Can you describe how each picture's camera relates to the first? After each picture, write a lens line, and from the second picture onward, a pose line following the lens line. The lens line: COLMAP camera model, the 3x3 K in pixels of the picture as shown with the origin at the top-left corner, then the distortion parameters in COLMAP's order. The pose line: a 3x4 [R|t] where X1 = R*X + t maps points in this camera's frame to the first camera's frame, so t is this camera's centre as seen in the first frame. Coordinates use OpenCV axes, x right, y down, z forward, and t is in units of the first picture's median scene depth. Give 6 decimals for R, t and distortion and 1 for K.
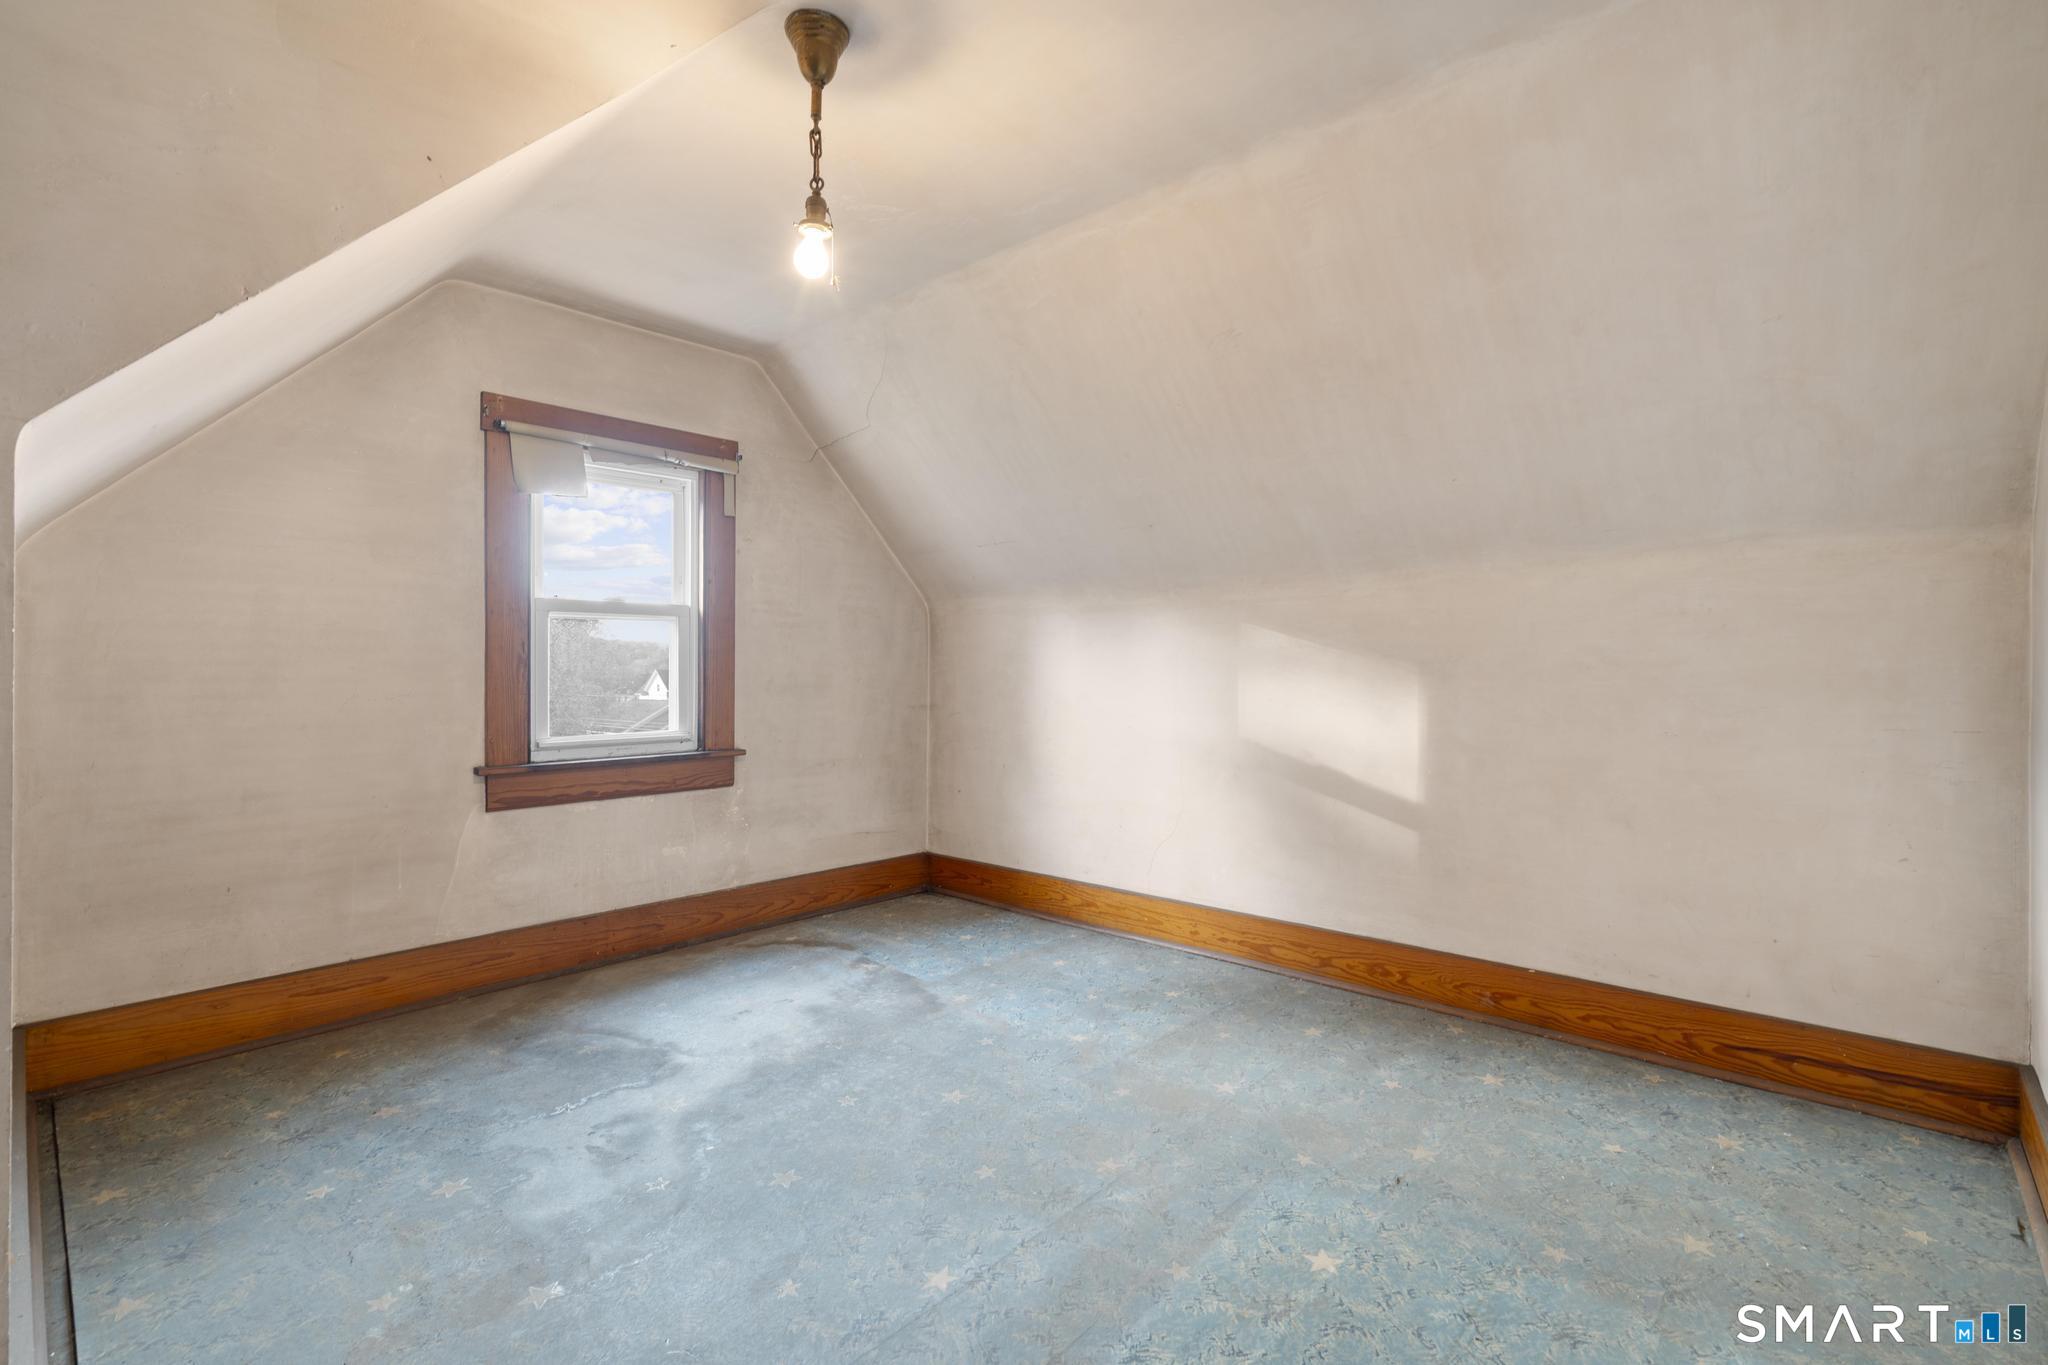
lens RADIAL K [[935.3, 0, 1031.7], [0, 935.3, 677.4], [0, 0, 1]] dist [-0.004198, 0.003964]
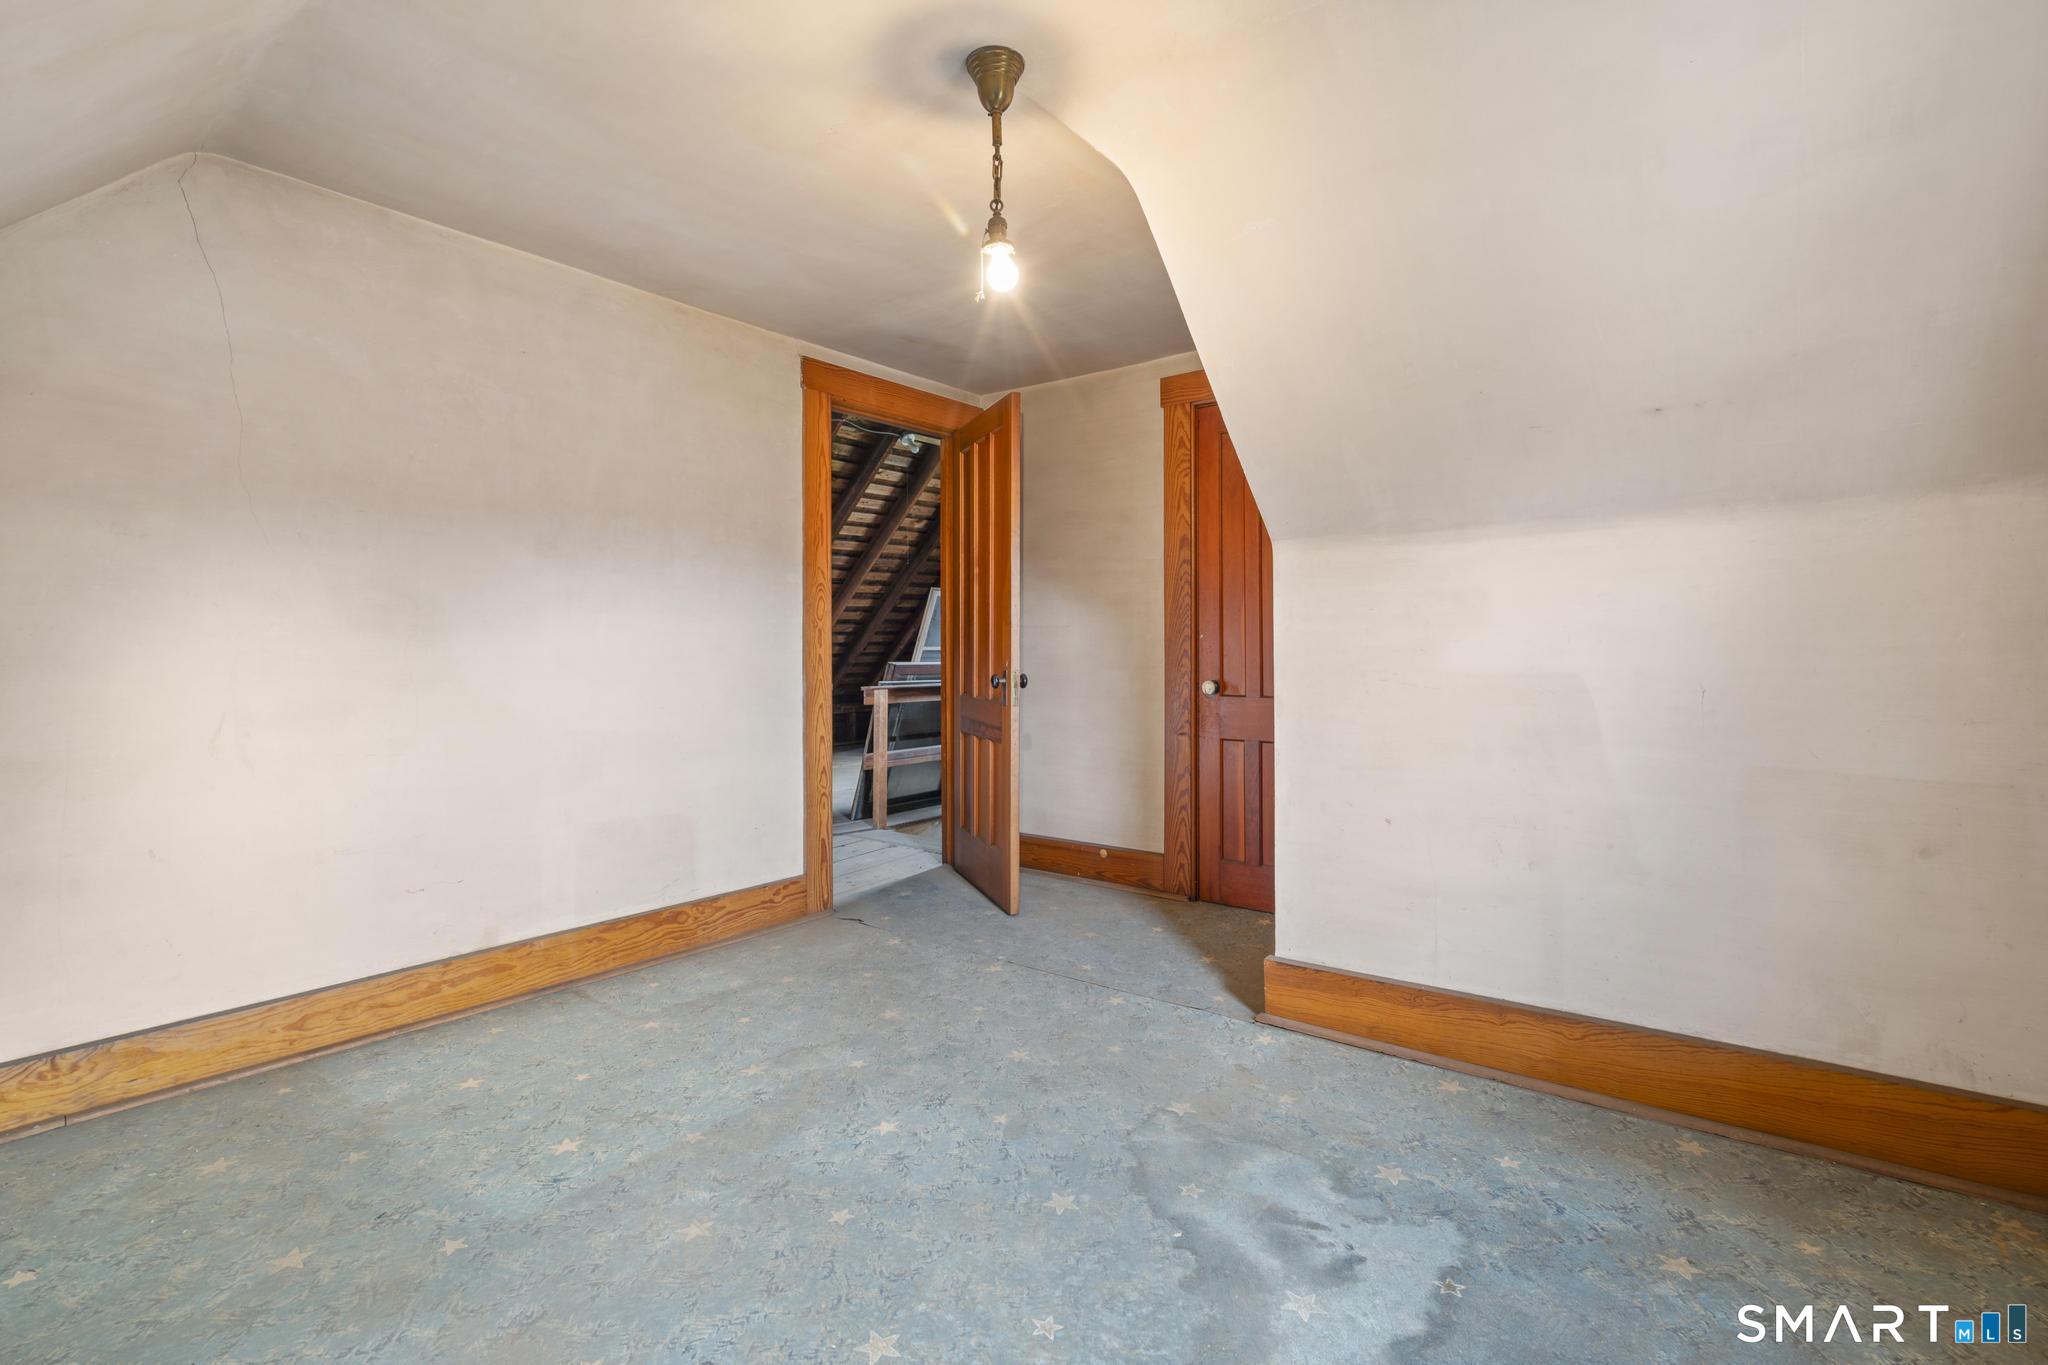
lens RADIAL K [[935.3, 0, 1031.7], [0, 935.3, 677.4], [0, 0, 1]] dist [-0.004198, 0.003964]
pose [[-0.995925, 0.012533, -0.089306, -0.164202], [0.008889, 0.999116, 0.041088, -0.021665], [0.089742, 0.040127, -0.995156, 1.966408]]
